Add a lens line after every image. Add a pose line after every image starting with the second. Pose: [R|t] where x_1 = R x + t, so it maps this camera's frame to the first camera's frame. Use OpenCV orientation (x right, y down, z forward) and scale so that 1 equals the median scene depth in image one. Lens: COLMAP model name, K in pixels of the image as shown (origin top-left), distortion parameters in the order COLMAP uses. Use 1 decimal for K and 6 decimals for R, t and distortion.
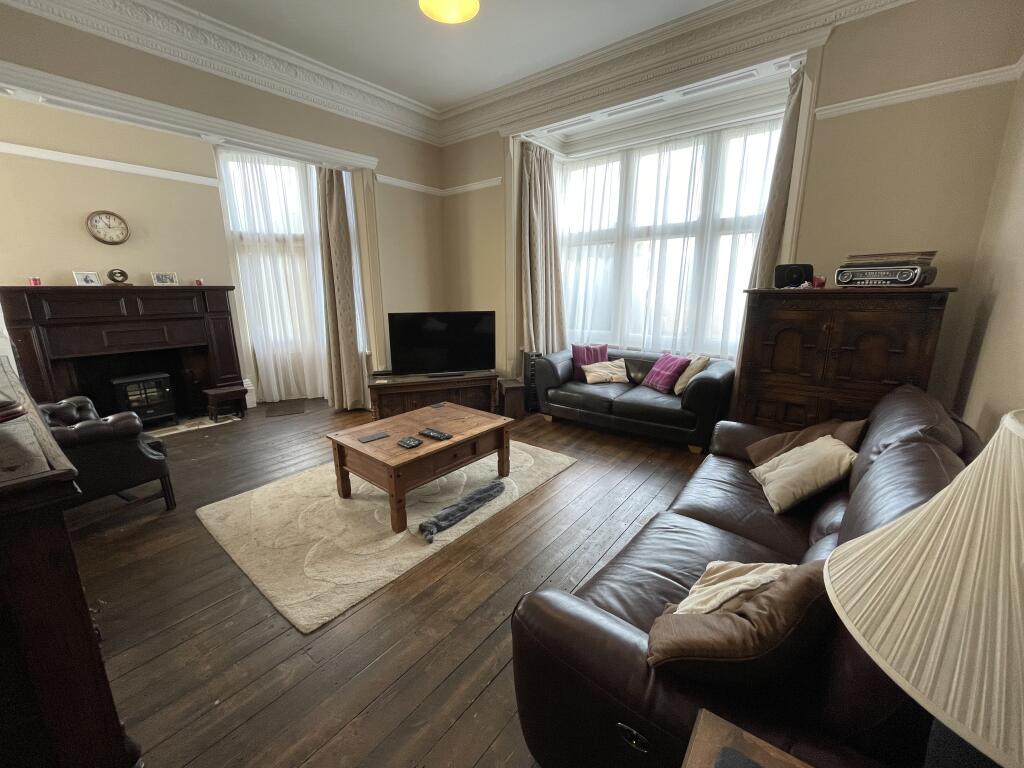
lens RADIAL K [[411.5, 0, 507.3], [0, 411.5, 382.3], [0, 0, 1]] dist [-0.004502, 0.000123]
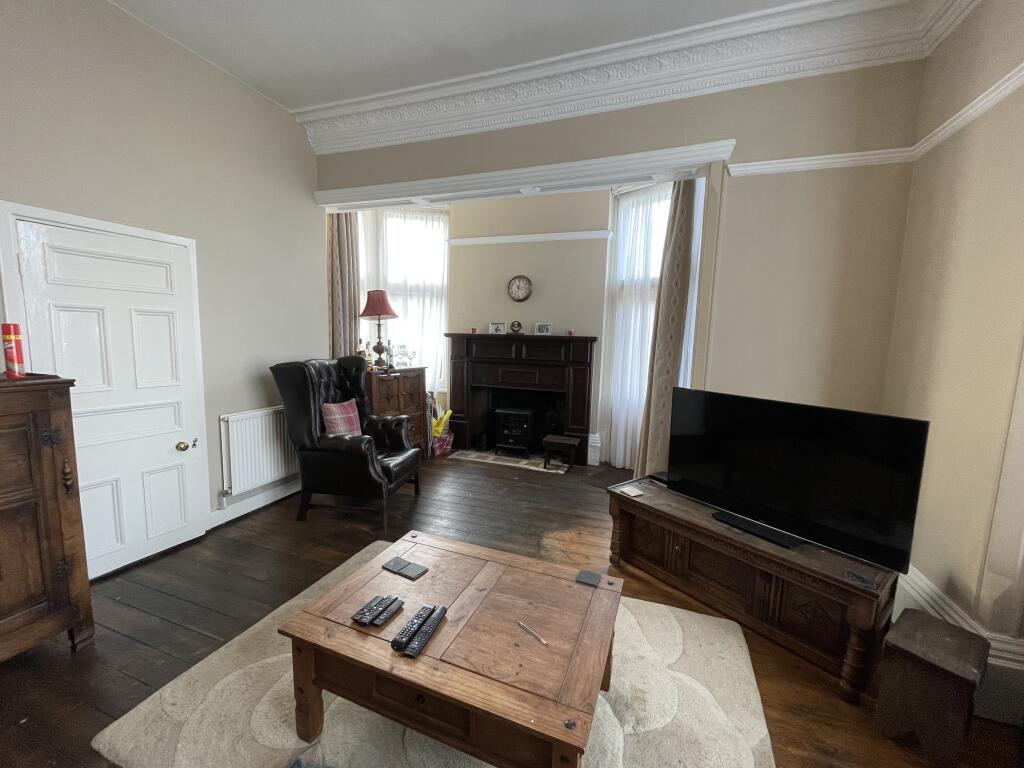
lens RADIAL K [[411.5, 0, 513.1], [0, 411.5, 382.4], [0, 0, 1]] dist [-0.004502, 0.000123]
pose [[0.315844, 0.128751, -0.940035, 0.197814], [-0.236046, 0.970263, 0.053582, -0.148283], [0.918980, 0.204968, 0.336843, 0.562569]]
